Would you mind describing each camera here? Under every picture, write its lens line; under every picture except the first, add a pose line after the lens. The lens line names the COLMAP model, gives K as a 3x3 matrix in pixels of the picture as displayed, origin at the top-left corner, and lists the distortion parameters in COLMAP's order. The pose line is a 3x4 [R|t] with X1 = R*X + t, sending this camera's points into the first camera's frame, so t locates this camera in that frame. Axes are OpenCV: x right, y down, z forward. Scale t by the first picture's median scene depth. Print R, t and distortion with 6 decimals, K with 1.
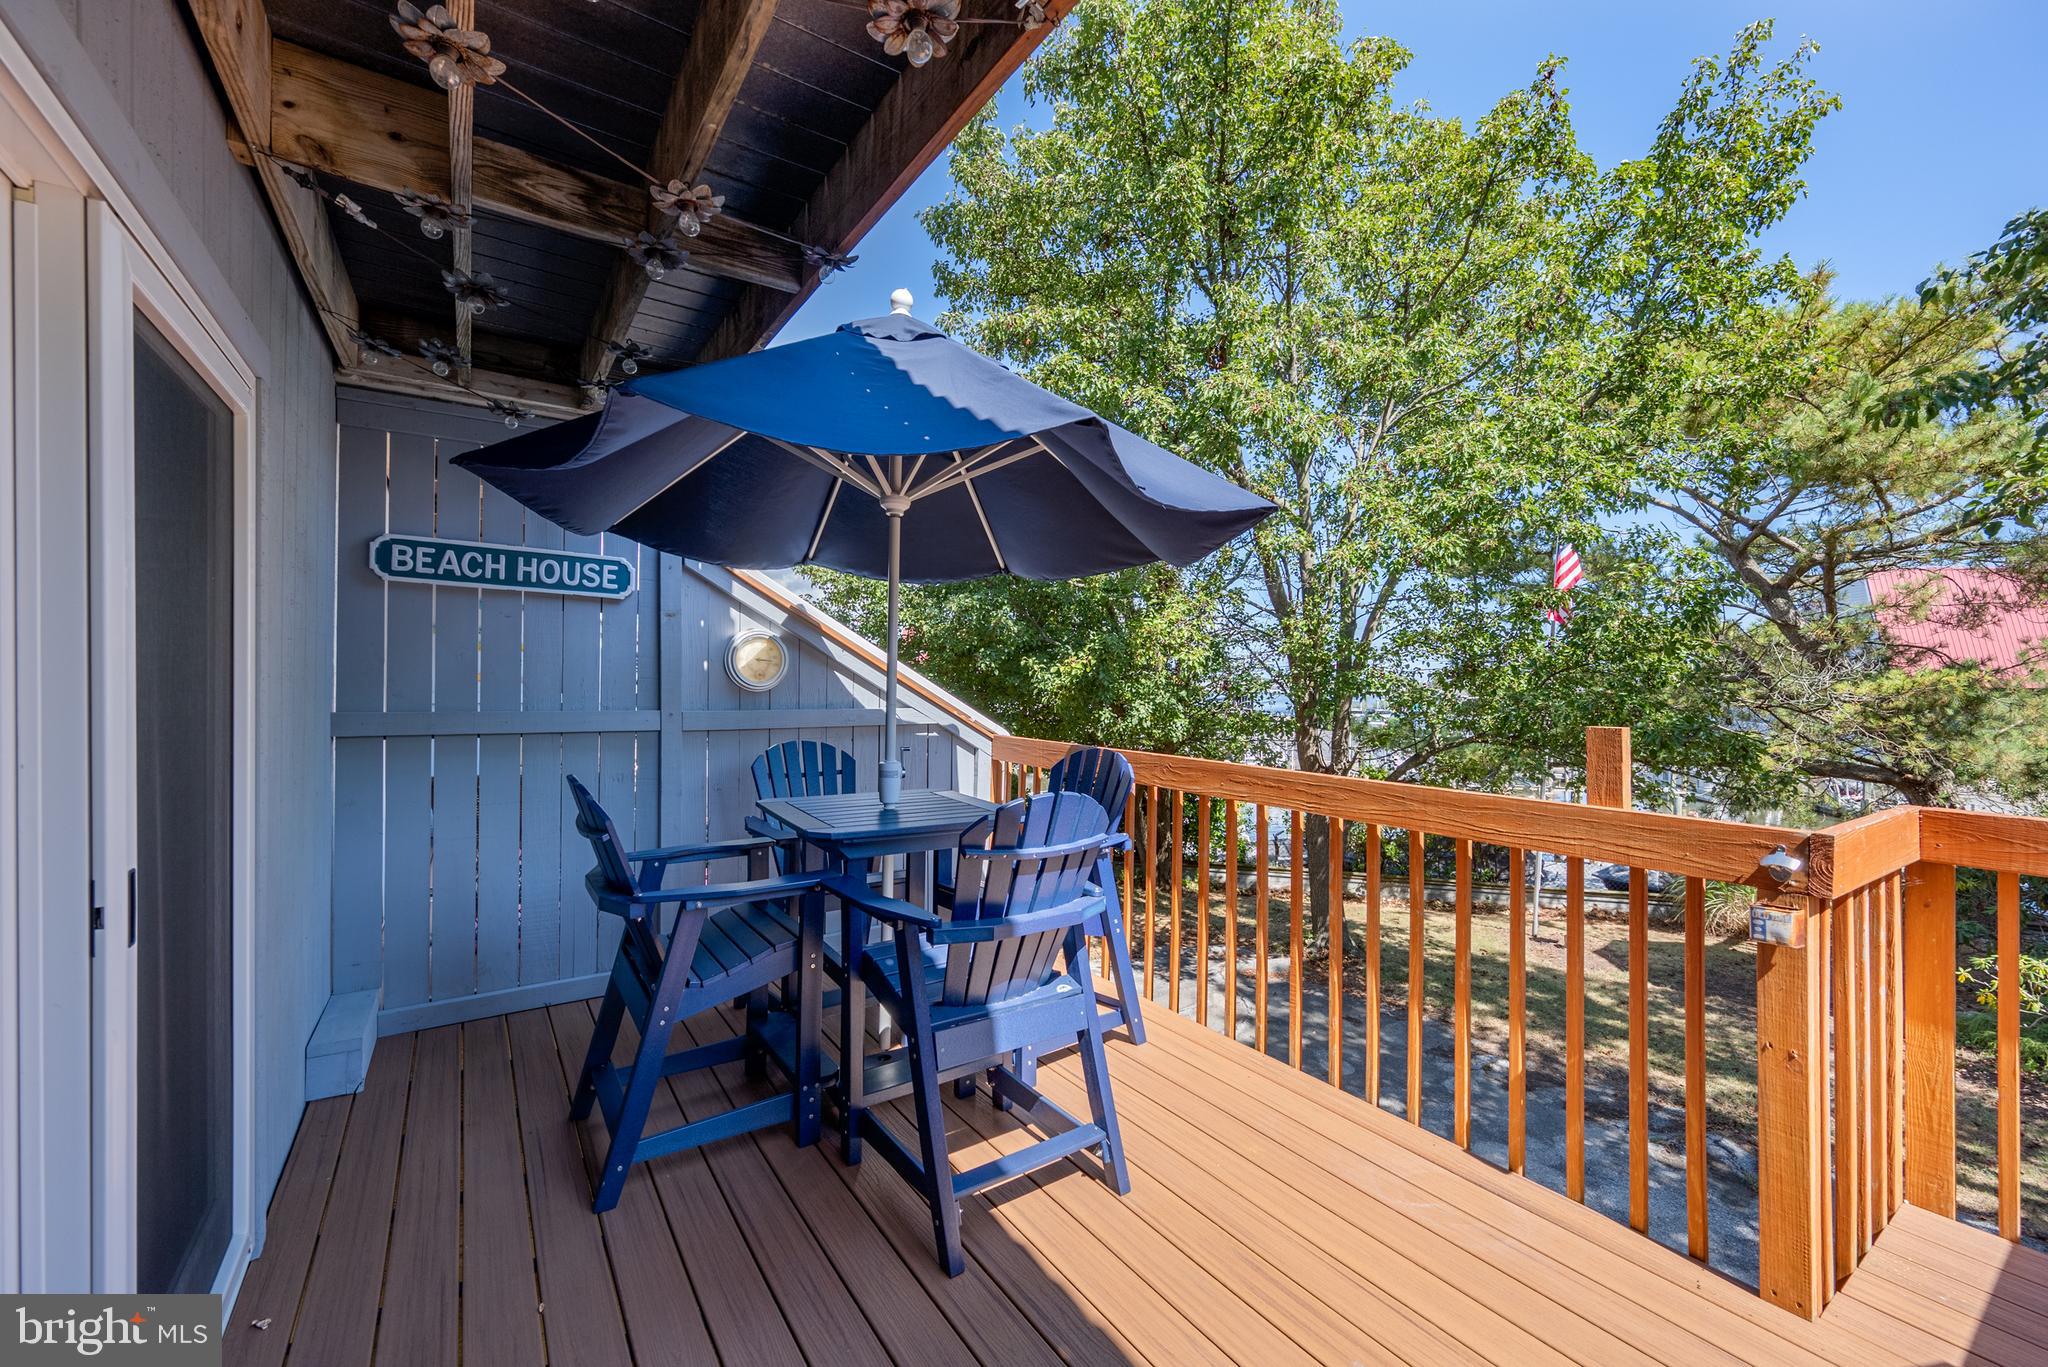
lens RADIAL K [[830.8, 0, 1025.2], [0, 830.8, 691.8], [0, 0, 1]] dist [0.000424, 0.000376]
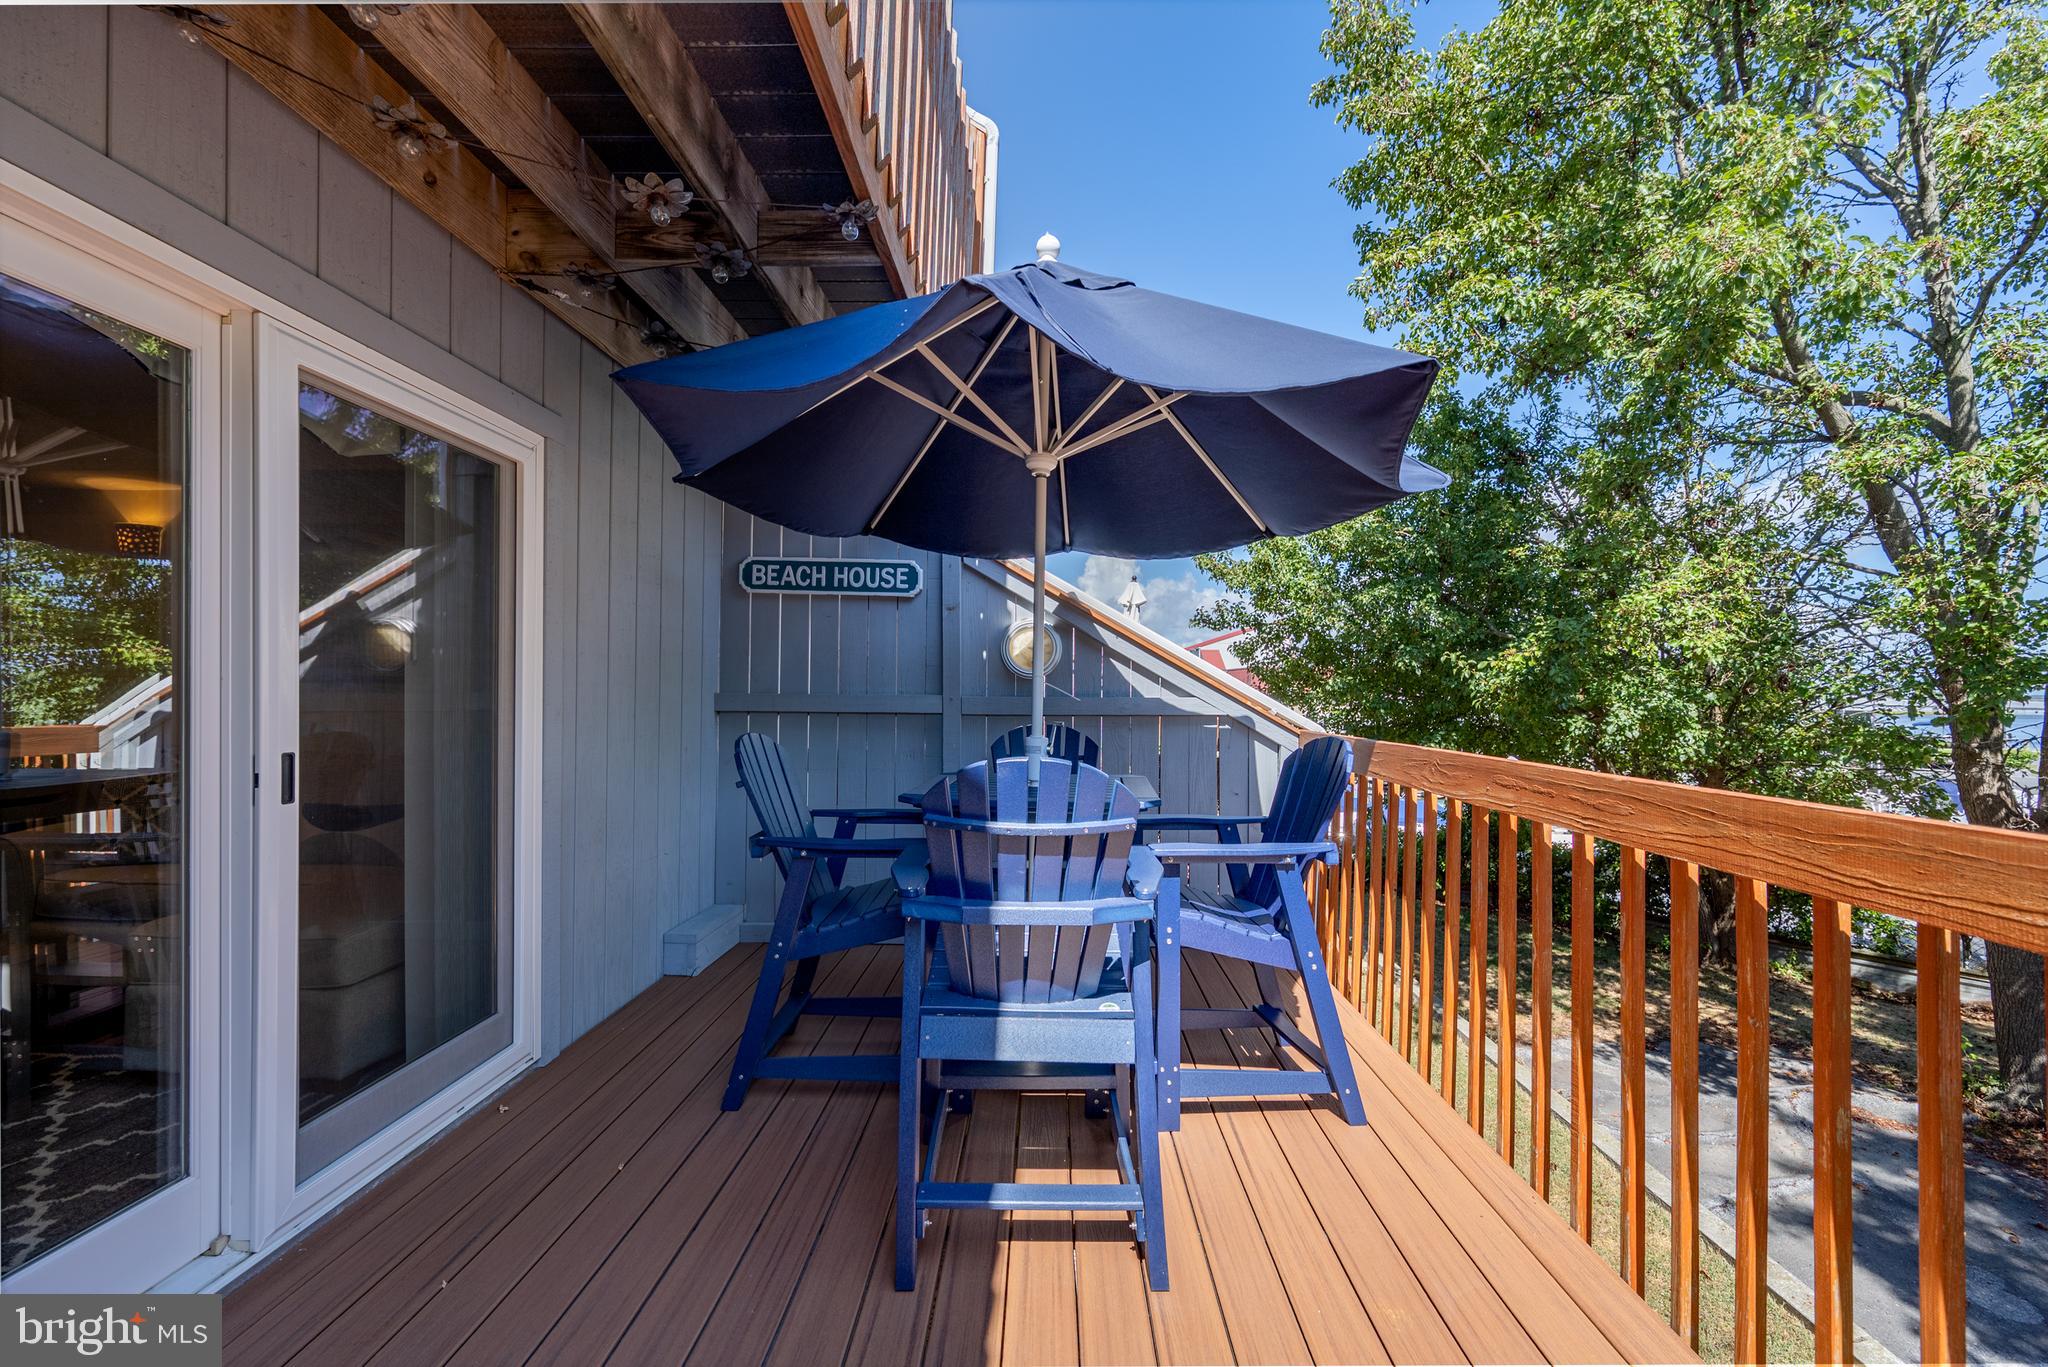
lens RADIAL K [[804.0, 0, 1024.7], [0, 804.0, 697.9], [0, 0, 1]] dist [0.000353, -0.000046]
pose [[0.812929, -0.003875, -0.582350, 0.291537], [-0.005851, 0.999873, -0.014821, 0.043676], [0.582334, 0.015455, 0.812803, 0.203691]]
